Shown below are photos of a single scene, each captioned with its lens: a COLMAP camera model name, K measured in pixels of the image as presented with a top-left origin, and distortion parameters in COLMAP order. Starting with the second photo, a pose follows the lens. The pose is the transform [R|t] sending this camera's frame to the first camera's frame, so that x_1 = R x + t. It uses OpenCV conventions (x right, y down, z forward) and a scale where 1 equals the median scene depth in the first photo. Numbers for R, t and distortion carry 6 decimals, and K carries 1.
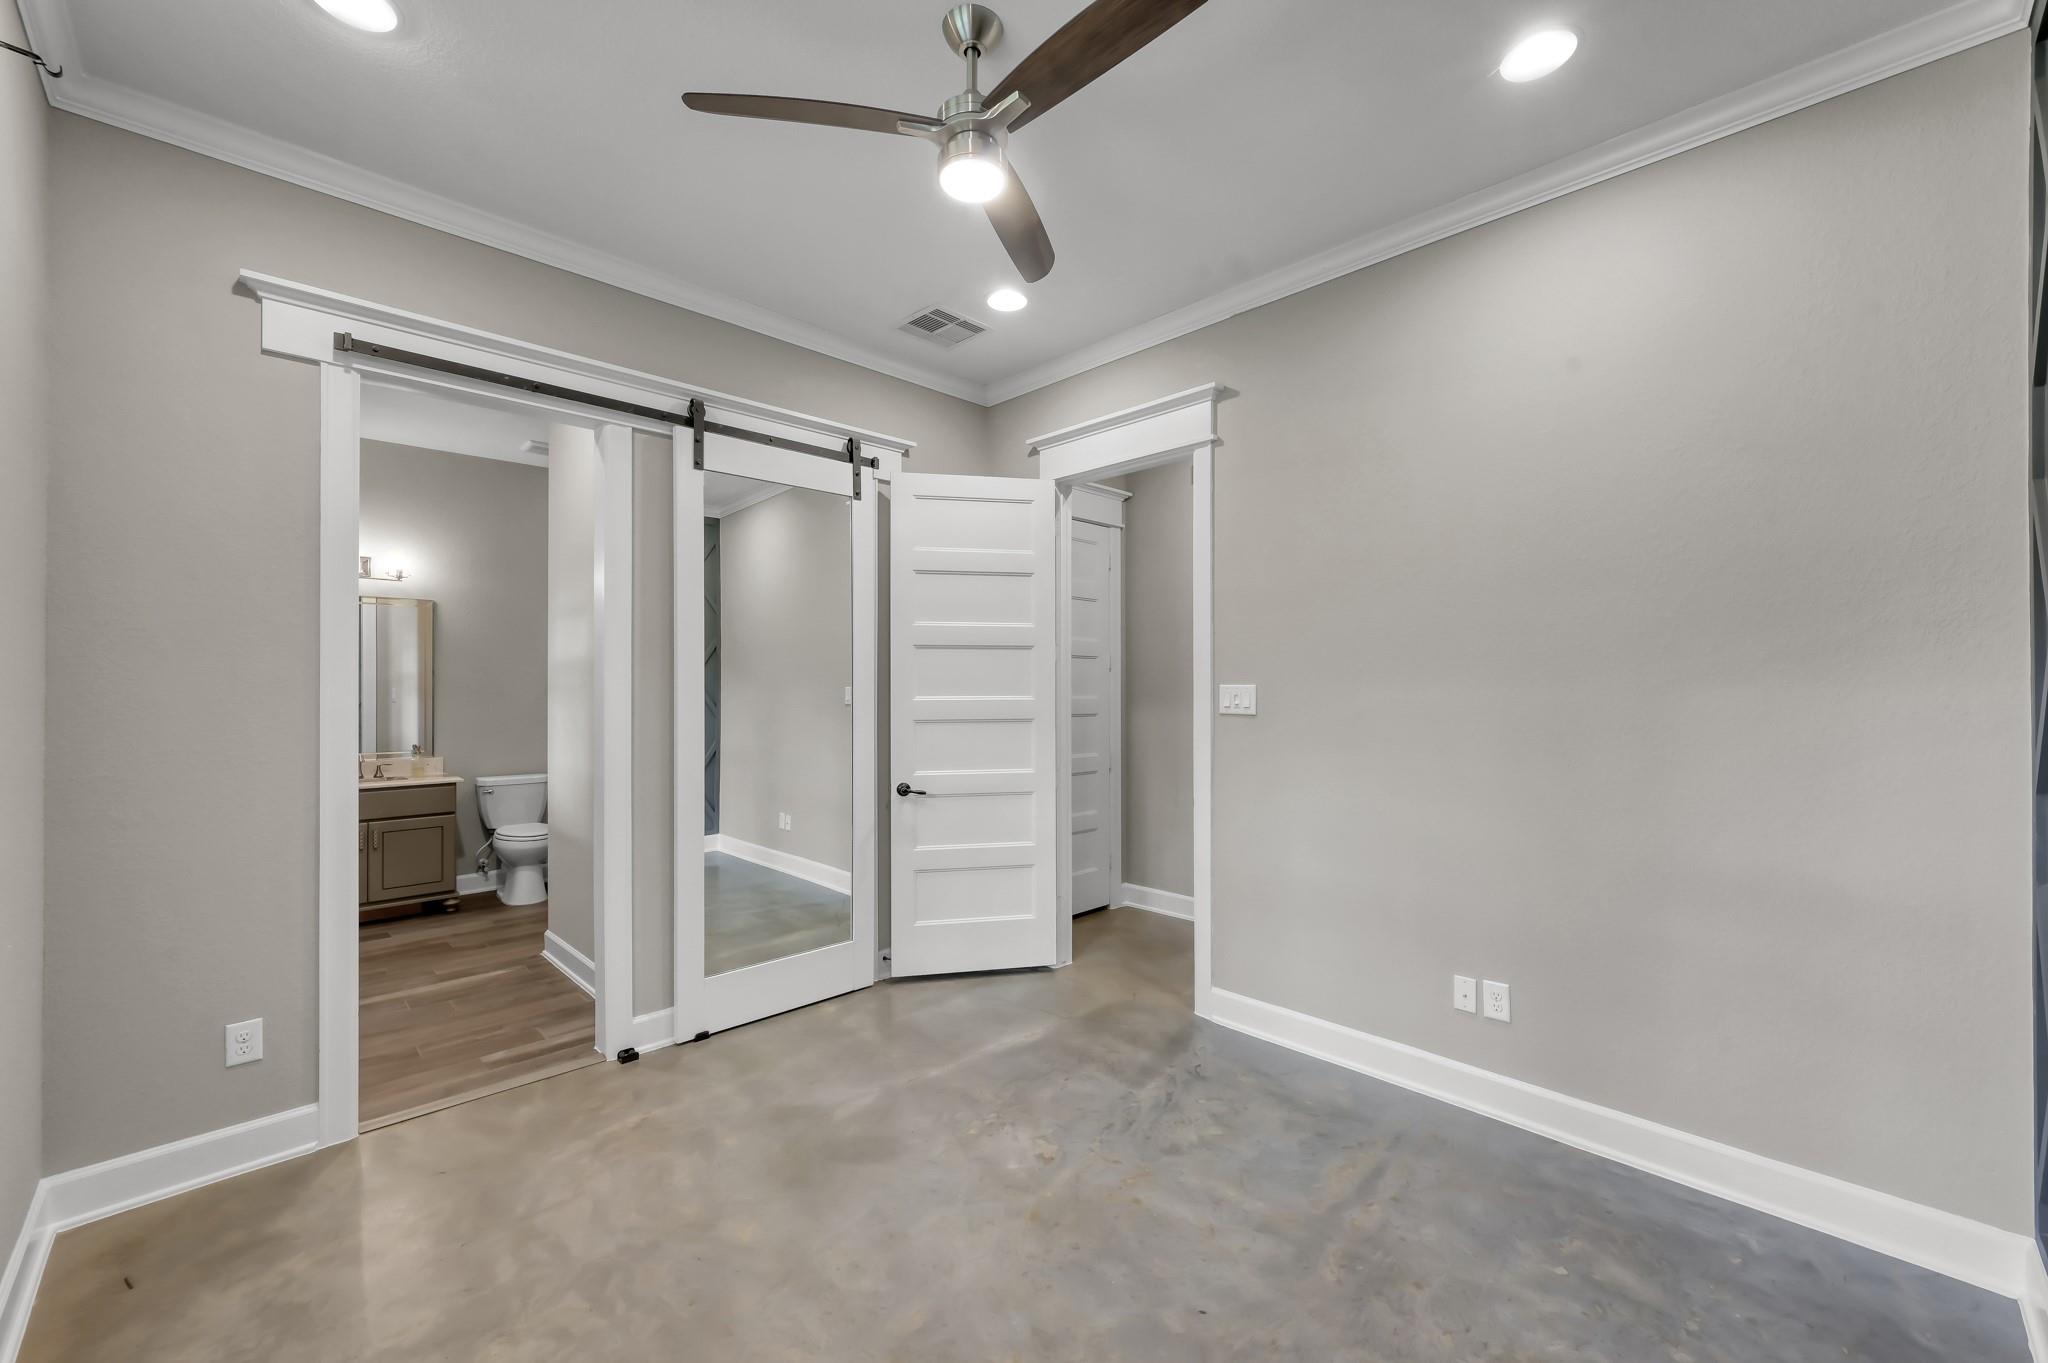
lens RADIAL K [[815.9, 0, 1021.8], [0, 815.9, 684.6], [0, 0, 1]] dist [-0.000314, -0.000021]
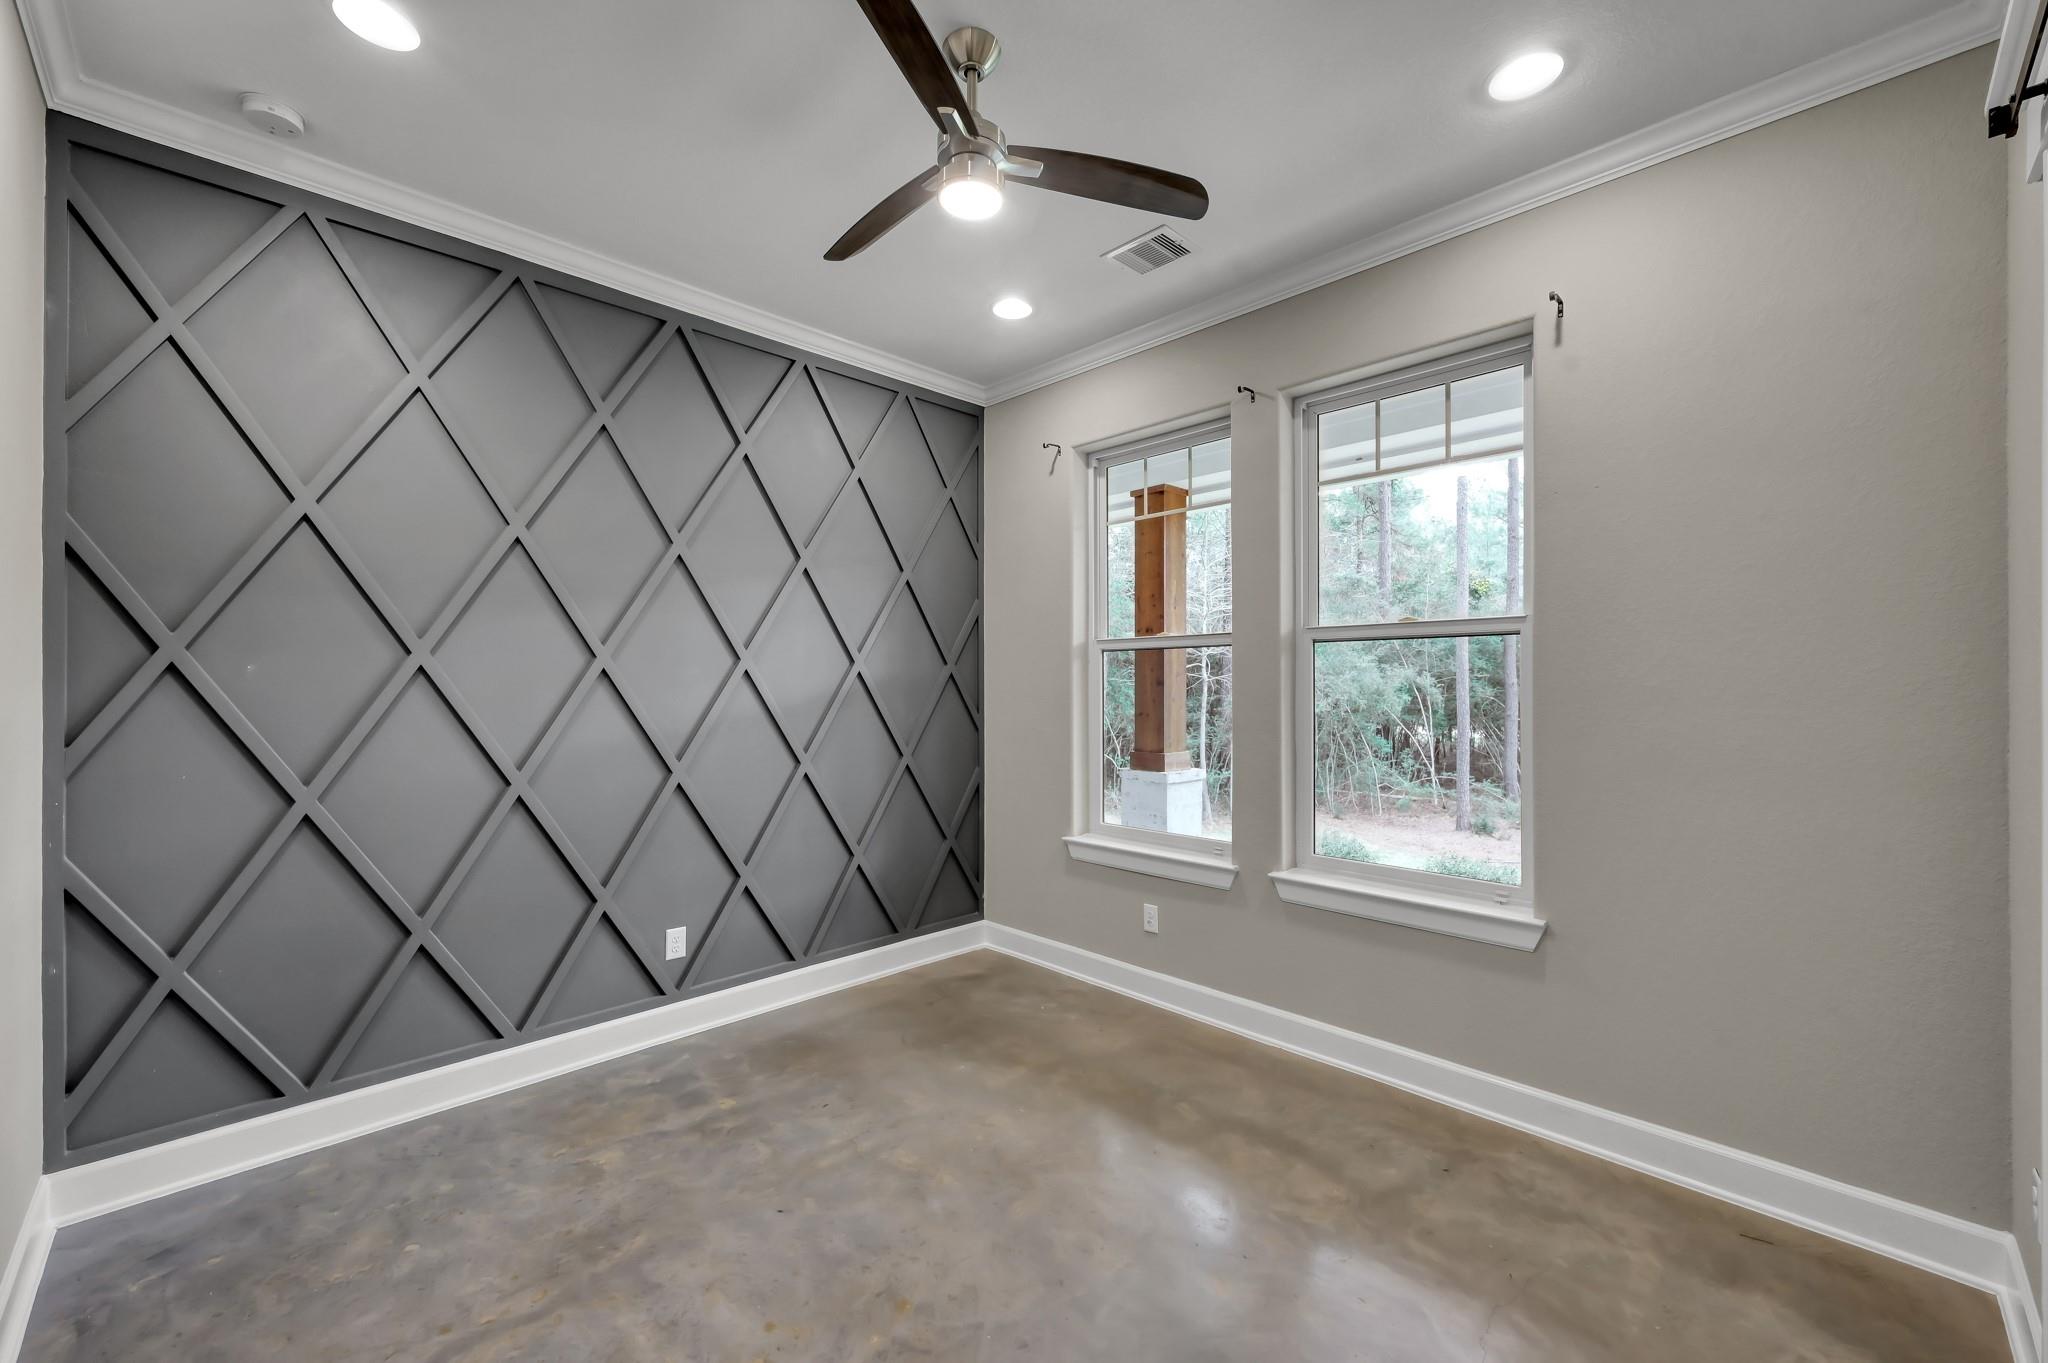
lens RADIAL K [[815.9, 0, 1025.8], [0, 815.9, 679.0], [0, 0, 1]] dist [-0.000314, -0.000021]
pose [[-0.999981, 0.002780, -0.005578, -0.123648], [0.002799, 0.999990, -0.003442, -0.004803], [0.005568, -0.003457, -0.999979, 2.030500]]
